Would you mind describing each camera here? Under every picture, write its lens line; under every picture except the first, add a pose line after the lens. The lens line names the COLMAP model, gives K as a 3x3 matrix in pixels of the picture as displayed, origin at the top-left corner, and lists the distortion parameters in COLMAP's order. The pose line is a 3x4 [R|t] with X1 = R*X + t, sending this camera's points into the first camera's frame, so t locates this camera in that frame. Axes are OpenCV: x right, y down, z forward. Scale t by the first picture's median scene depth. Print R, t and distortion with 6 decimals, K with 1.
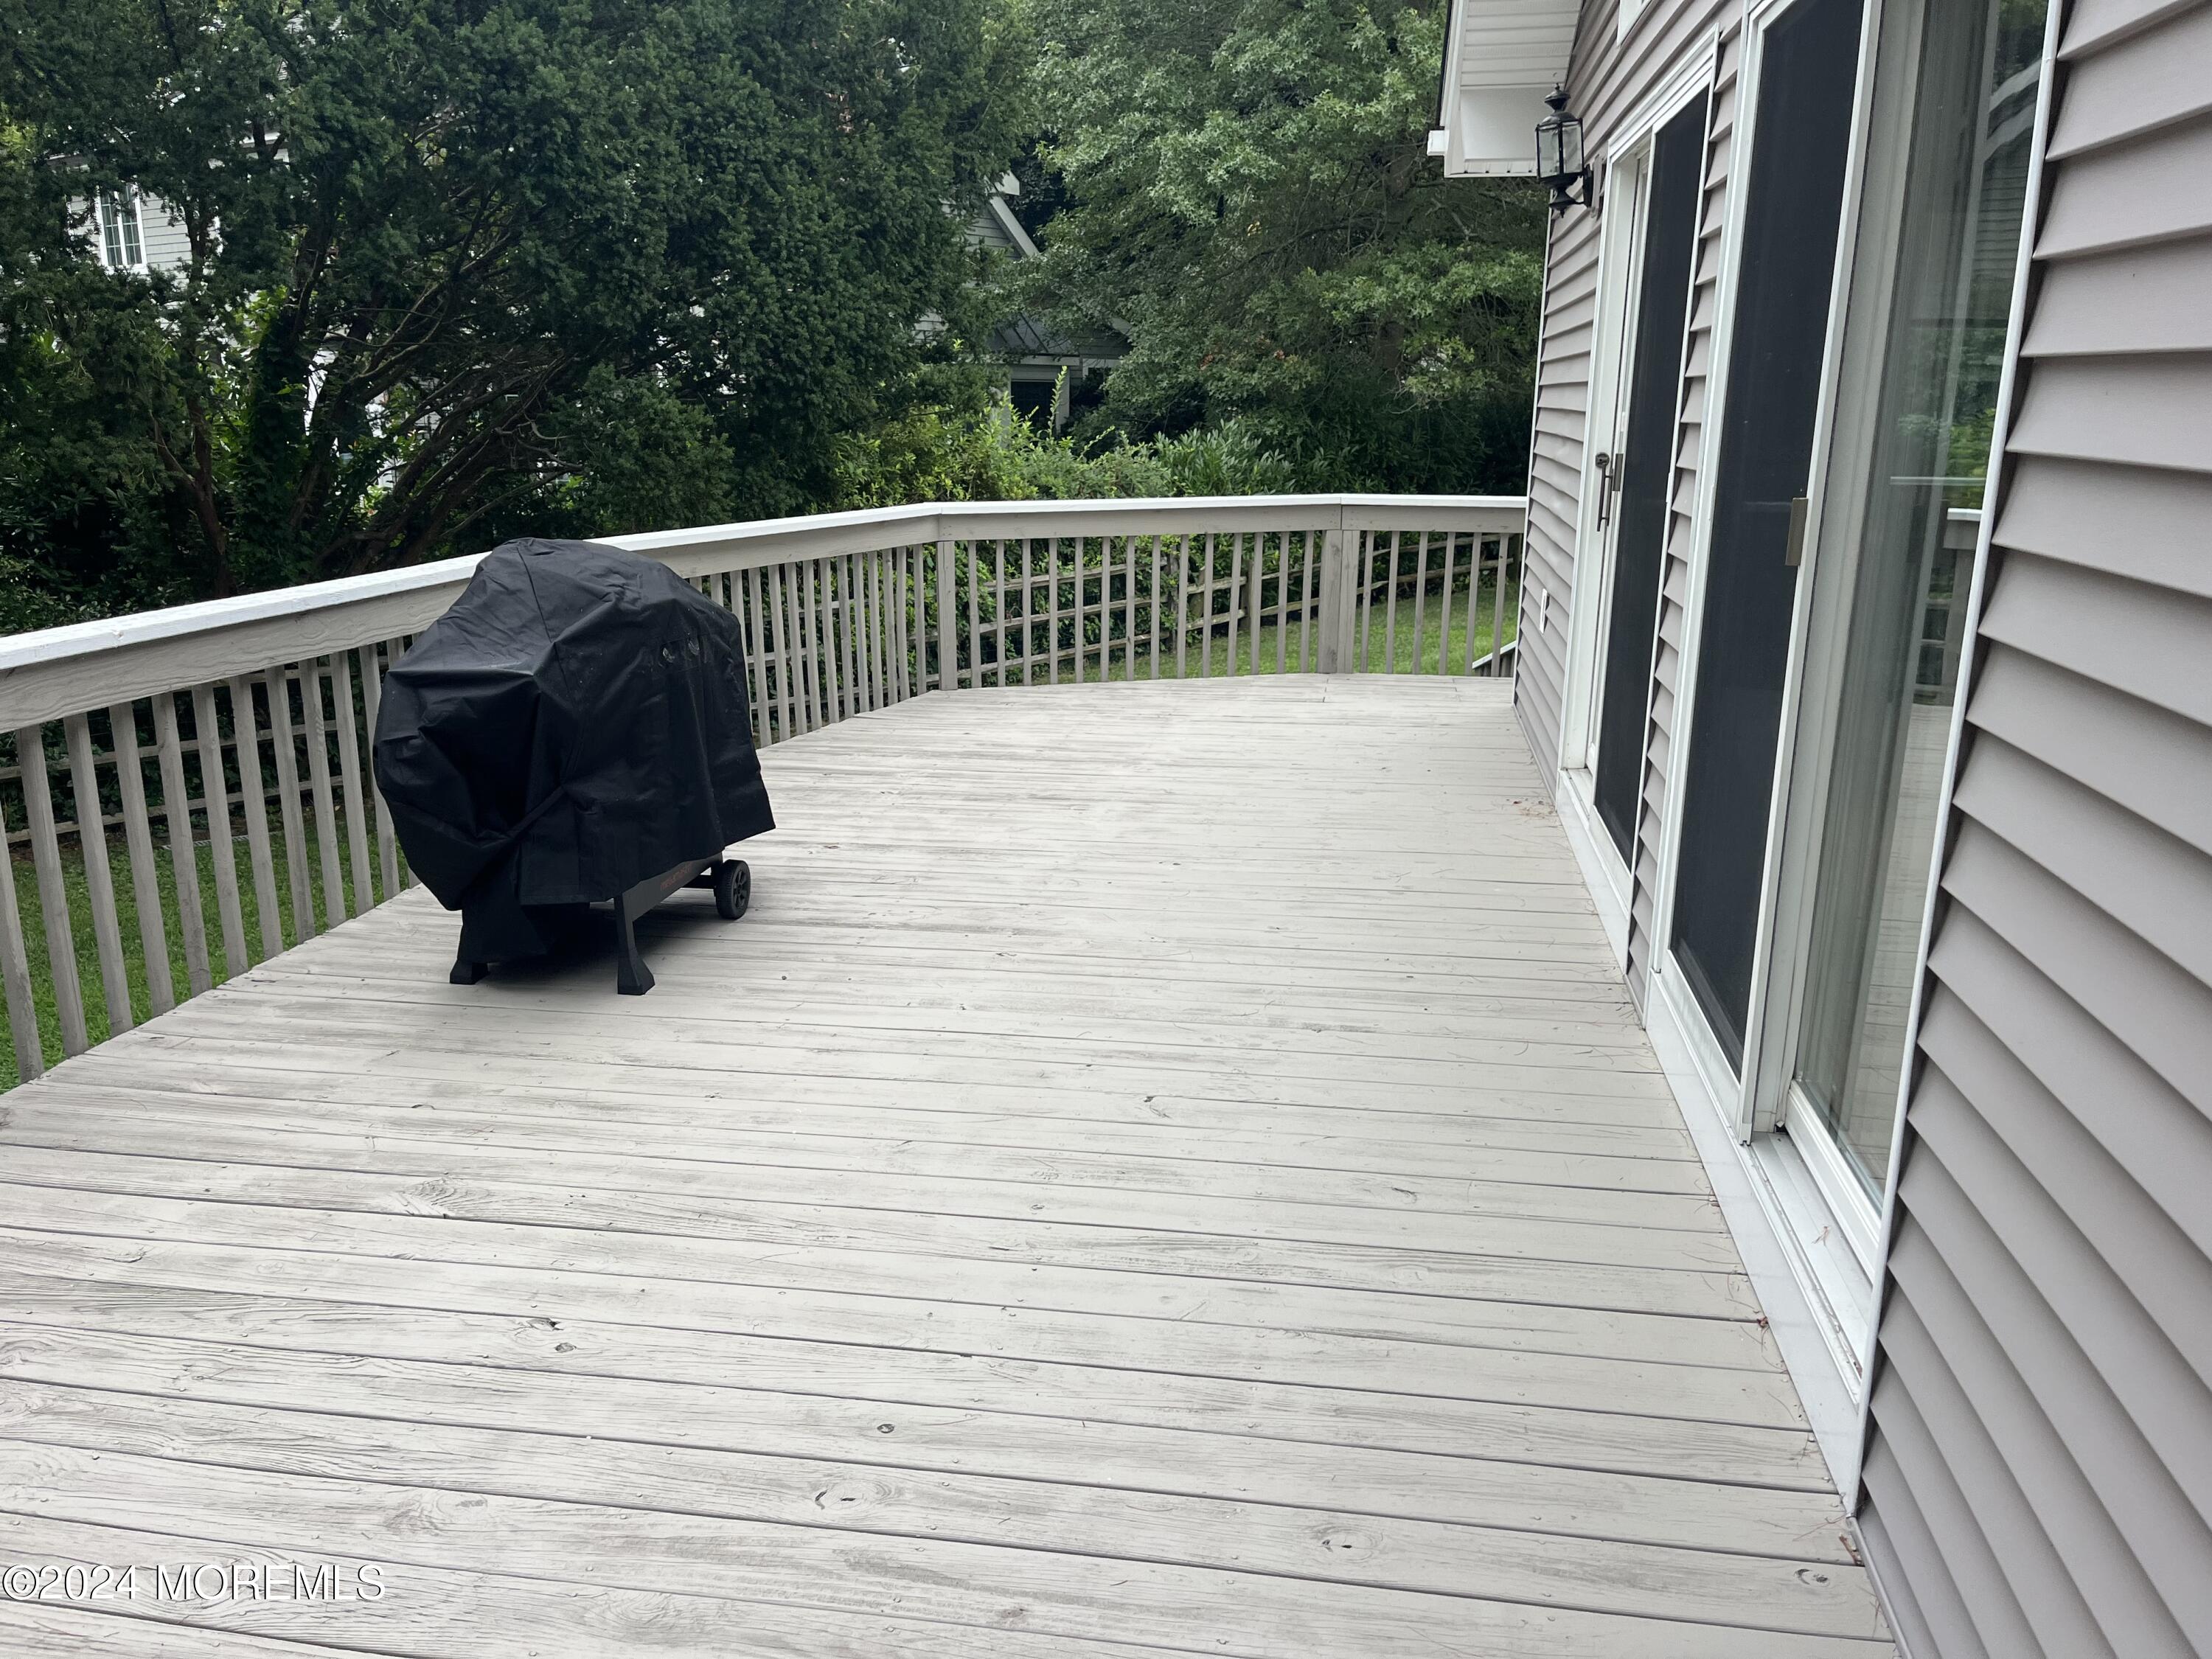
lens RADIAL K [[1667.6, 0, 1094.5], [0, 1667.6, 845.4], [0, 0, 1]] dist [0.022605, -0.014042]
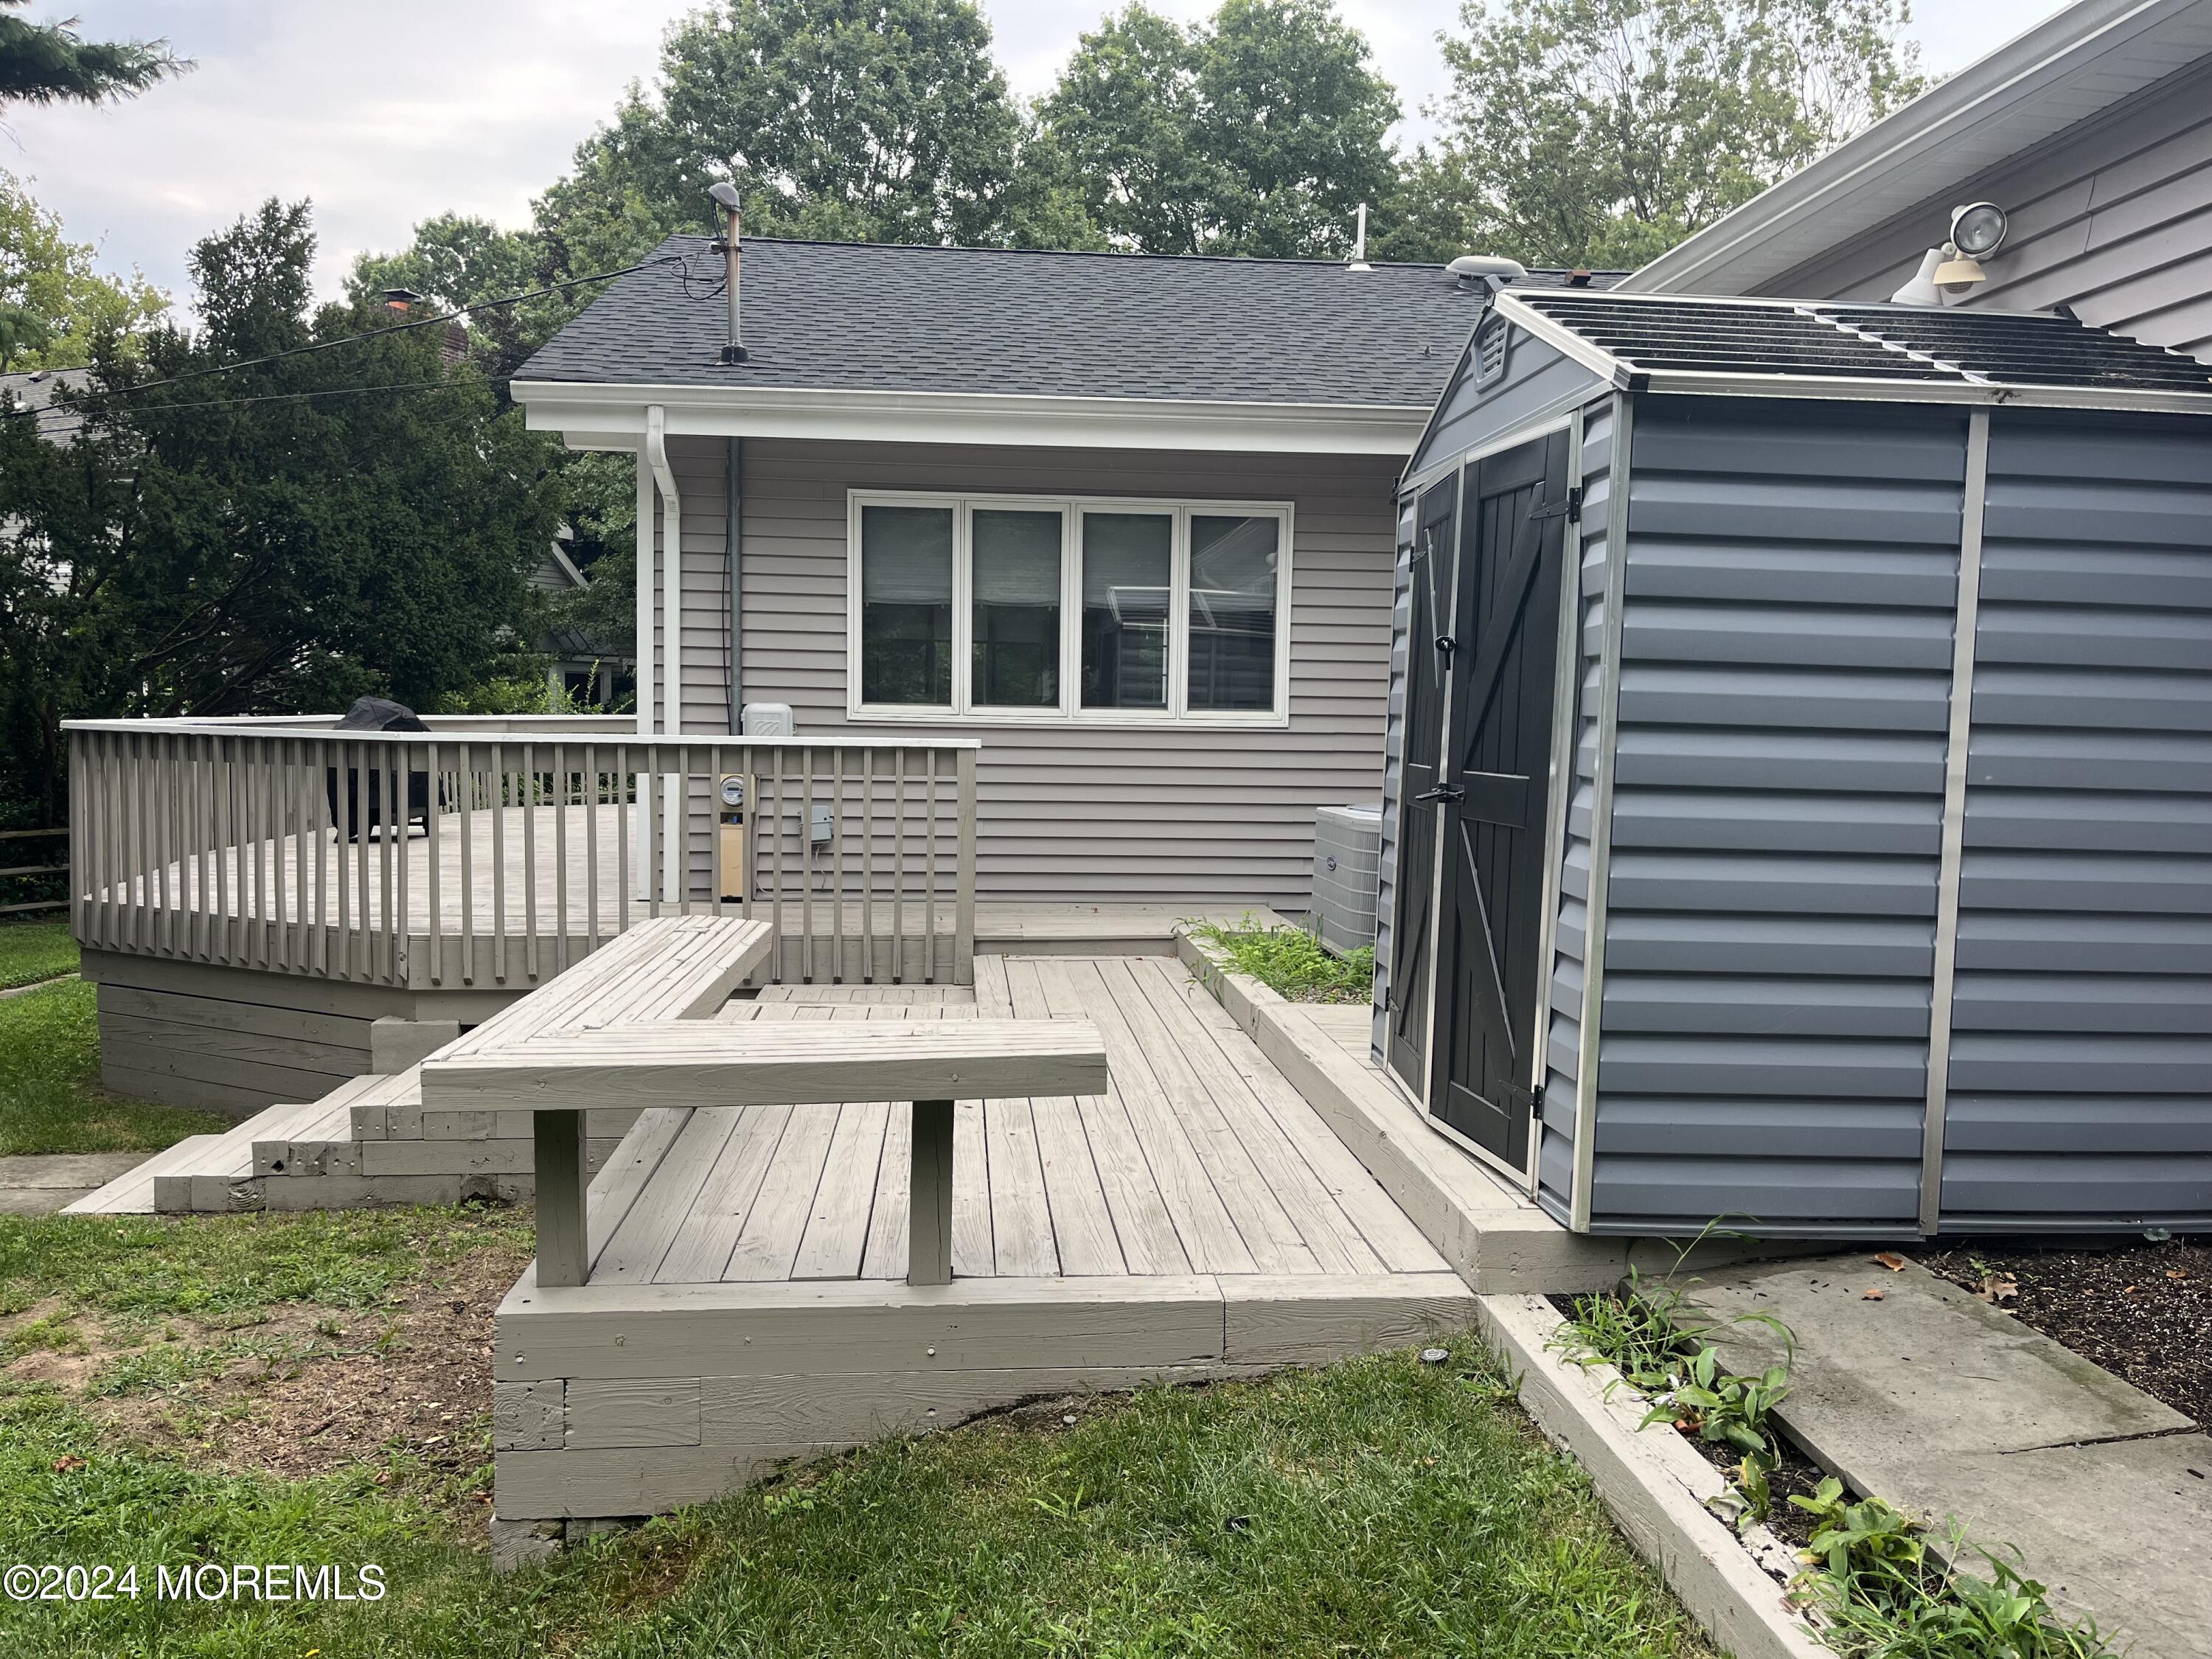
lens RADIAL K [[1667.6, 0, 1102.7], [0, 1667.6, 834.4], [0, 0, 1]] dist [0.022605, -0.014042]
pose [[0.968349, -0.010798, 0.249367, 0.047147], [0.056610, 0.982530, -0.177284, 0.165782], [-0.243096, 0.185789, 0.952043, -0.532243]]
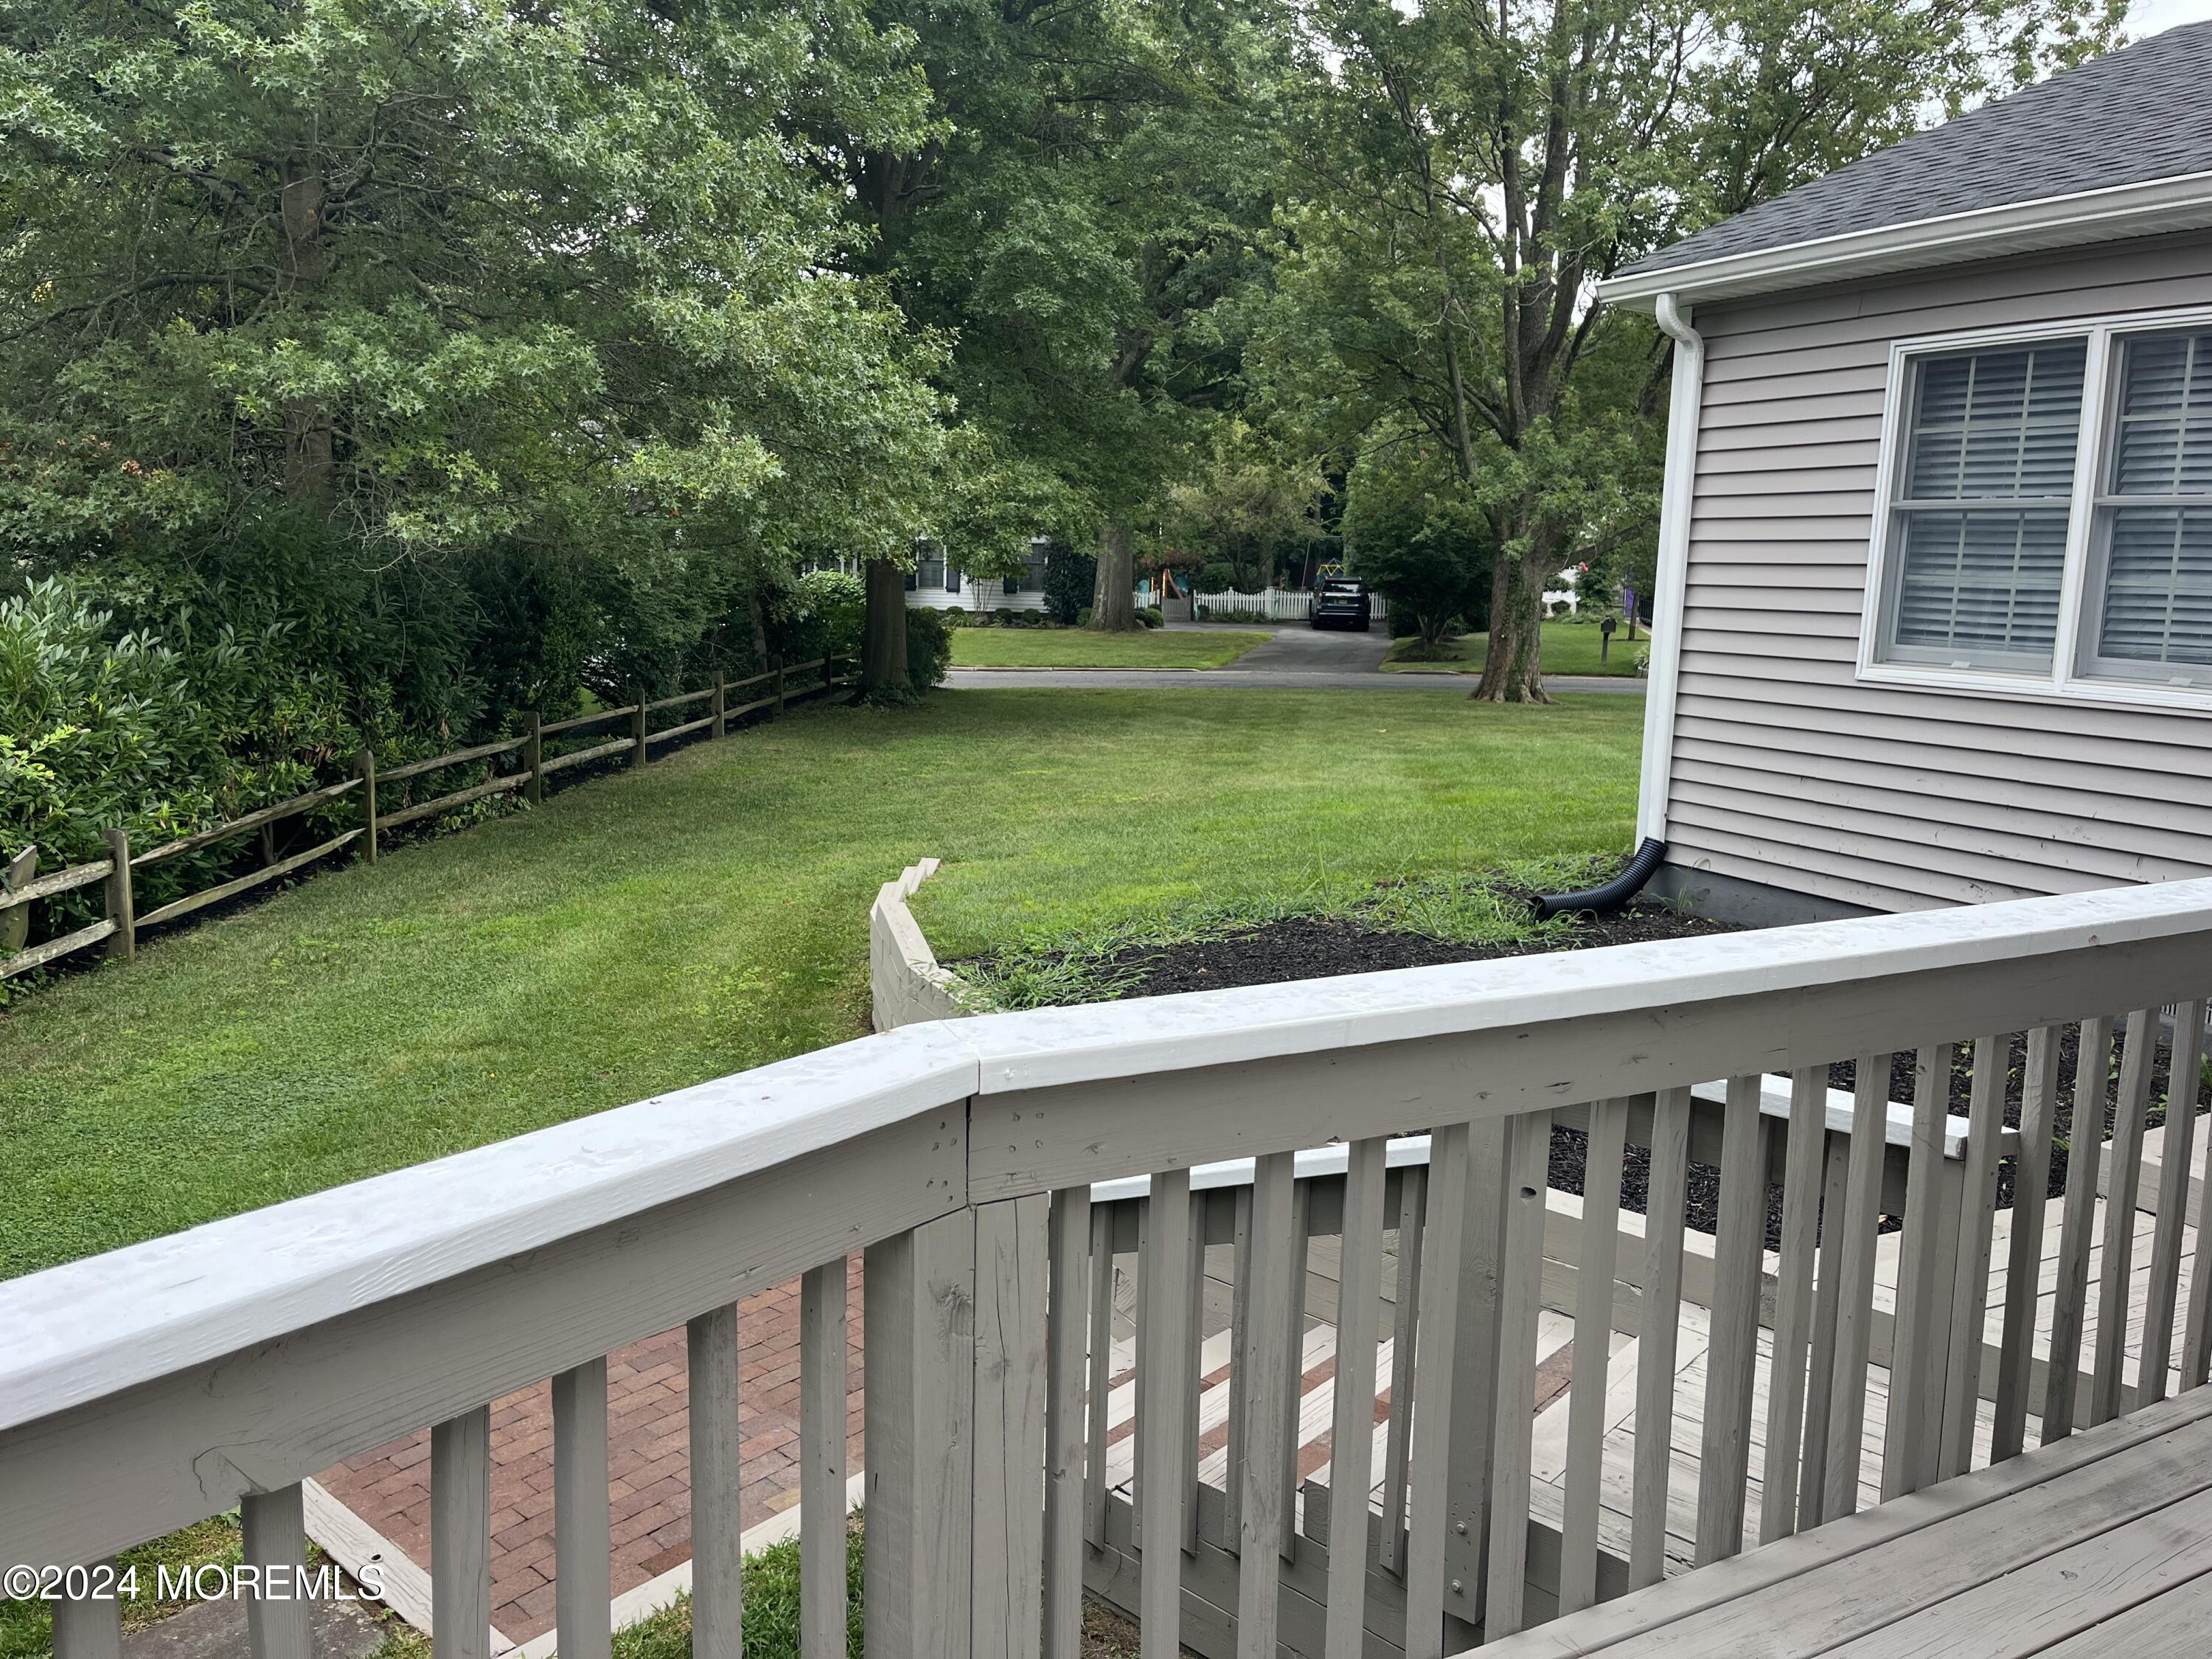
lens RADIAL K [[1667.6, 0, 1034.7], [0, 1667.6, 810.8], [0, 0, 1]] dist [0.022605, -0.014042]
pose [[0.813820, -0.073467, 0.576454, 0.025105], [0.132071, 0.989401, -0.060358, -0.117687], [-0.565910, 0.125253, 0.814898, 0.429557]]
